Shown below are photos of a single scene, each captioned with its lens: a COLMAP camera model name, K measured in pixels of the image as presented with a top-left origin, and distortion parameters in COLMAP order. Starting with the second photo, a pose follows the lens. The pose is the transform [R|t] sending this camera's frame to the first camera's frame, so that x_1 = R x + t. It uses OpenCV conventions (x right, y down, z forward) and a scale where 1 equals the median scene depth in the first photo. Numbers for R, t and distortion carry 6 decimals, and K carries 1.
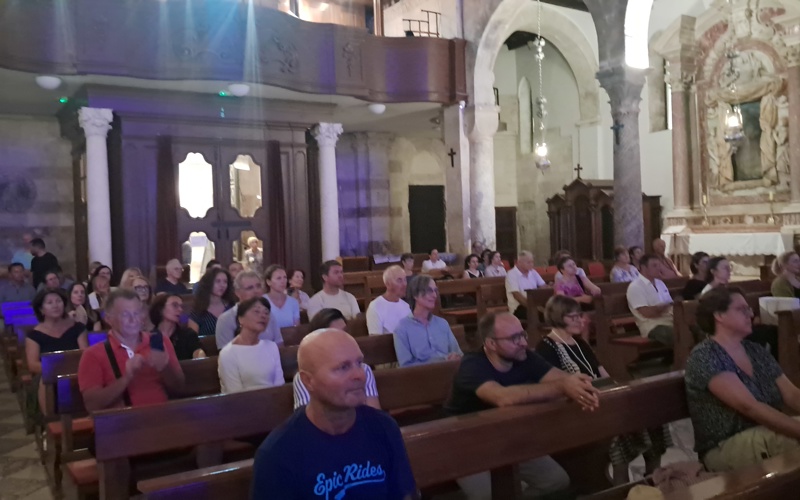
lens RADIAL K [[687.6, 0, 408.1], [0, 687.6, 244.1], [0, 0, 1]] dist [0.100404, -0.162836]
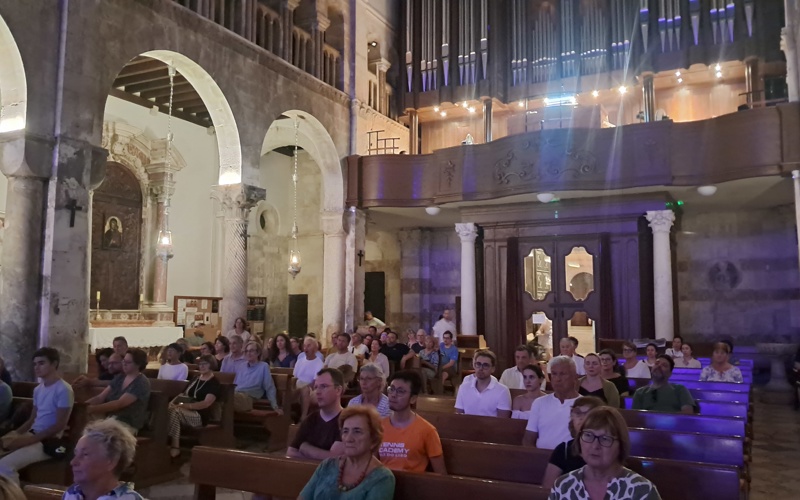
lens RADIAL K [[687.4, 0, 400.2], [0, 687.4, 243.7], [0, 0, 1]] dist [0.122539, -0.267899]
pose [[0.491697, -0.058929, -0.868770, 0.604446], [-0.043169, 0.994831, -0.091912, -0.011656], [0.869695, 0.082696, 0.486612, 0.151537]]
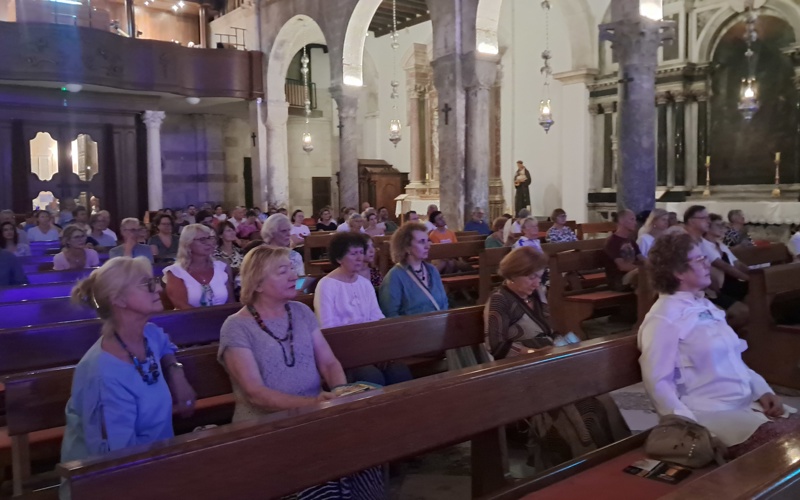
lens RADIAL K [[687.6, 0, 408.1], [0, 687.6, 244.1], [0, 0, 1]] dist [0.100404, -0.162836]
pose [[0.995016, 0.013158, 0.098848, 0.242609], [-0.018075, 0.998634, 0.049015, 0.005860], [-0.098068, -0.050558, 0.993895, -0.390455]]
